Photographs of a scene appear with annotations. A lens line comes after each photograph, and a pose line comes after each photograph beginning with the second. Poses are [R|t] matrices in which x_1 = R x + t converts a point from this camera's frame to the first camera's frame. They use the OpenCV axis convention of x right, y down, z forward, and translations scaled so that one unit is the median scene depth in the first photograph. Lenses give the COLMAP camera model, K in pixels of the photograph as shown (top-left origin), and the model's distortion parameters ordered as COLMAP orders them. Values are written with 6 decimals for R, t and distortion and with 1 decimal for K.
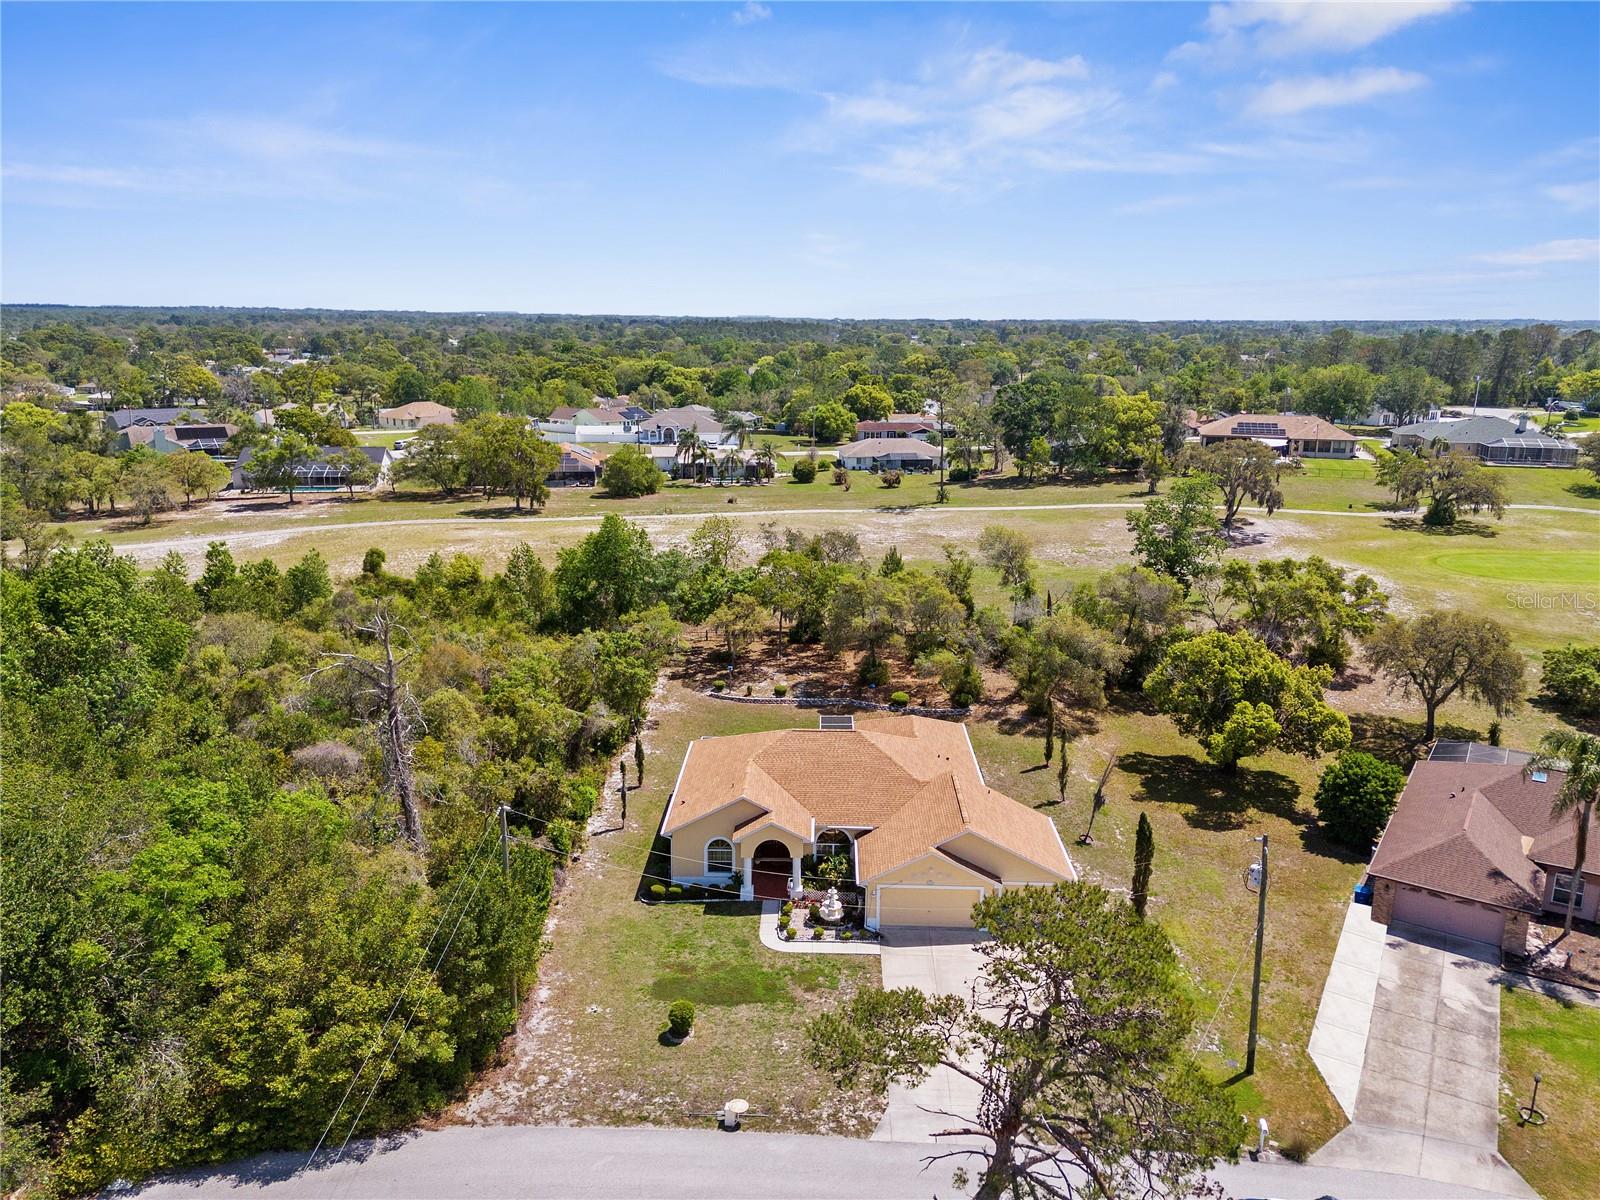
lens RADIAL K [[1147.6, 0, 775.6], [0, 1147.6, 626.2], [0, 0, 1]] dist [0.089537, -0.097207]
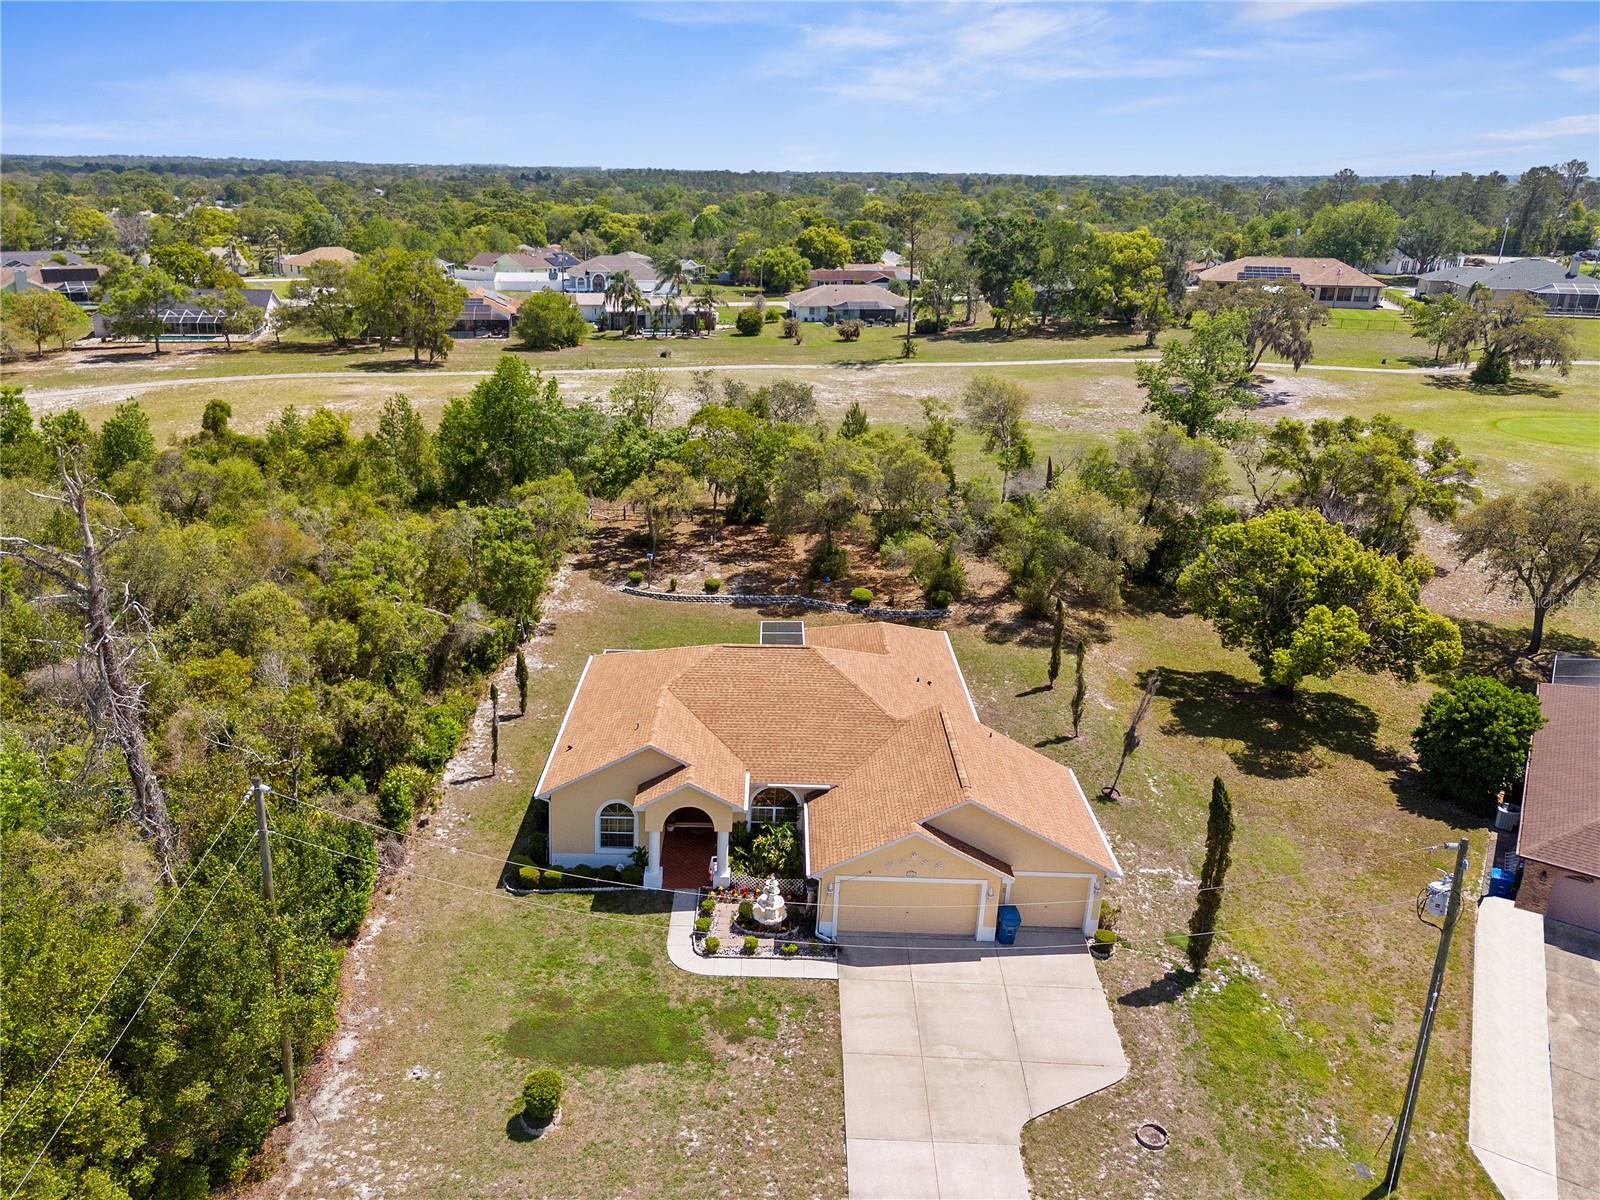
lens RADIAL K [[1132.1, 0, 731.6], [0, 1132.1, 682.7], [0, 0, 1]] dist [0.047002, -0.030579]
pose [[0.999964, 0.003762, 0.007545, 0.008049], [-0.004910, 0.987349, 0.158485, -0.001064], [-0.006854, -0.158517, 0.987333, 0.138752]]
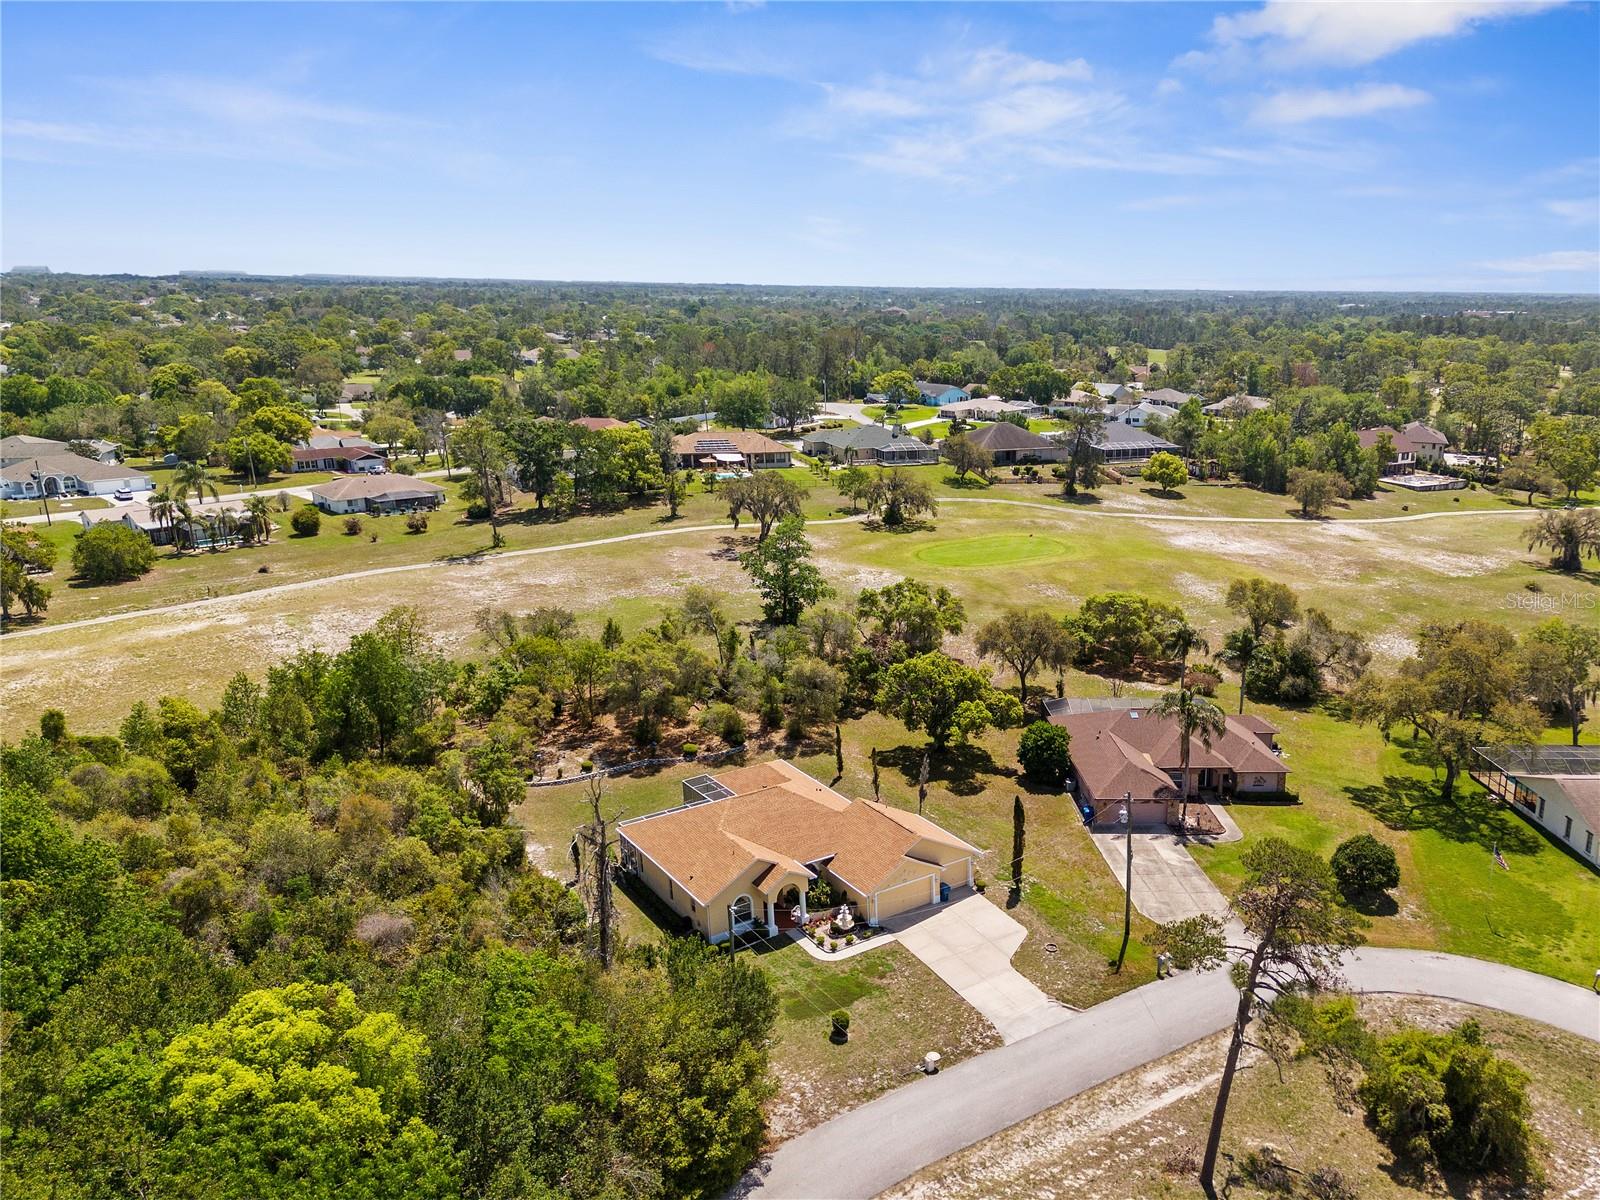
lens RADIAL K [[1228.2, 0, 800.0], [0, 1228.2, 600.0], [0, 0, 1]] dist [0.157114, -0.379341]
pose [[0.810668, -0.151712, 0.565510, -0.318441], [0.150028, 0.987425, 0.049834, -0.087243], [-0.565959, 0.044443, 0.823235, -0.079125]]
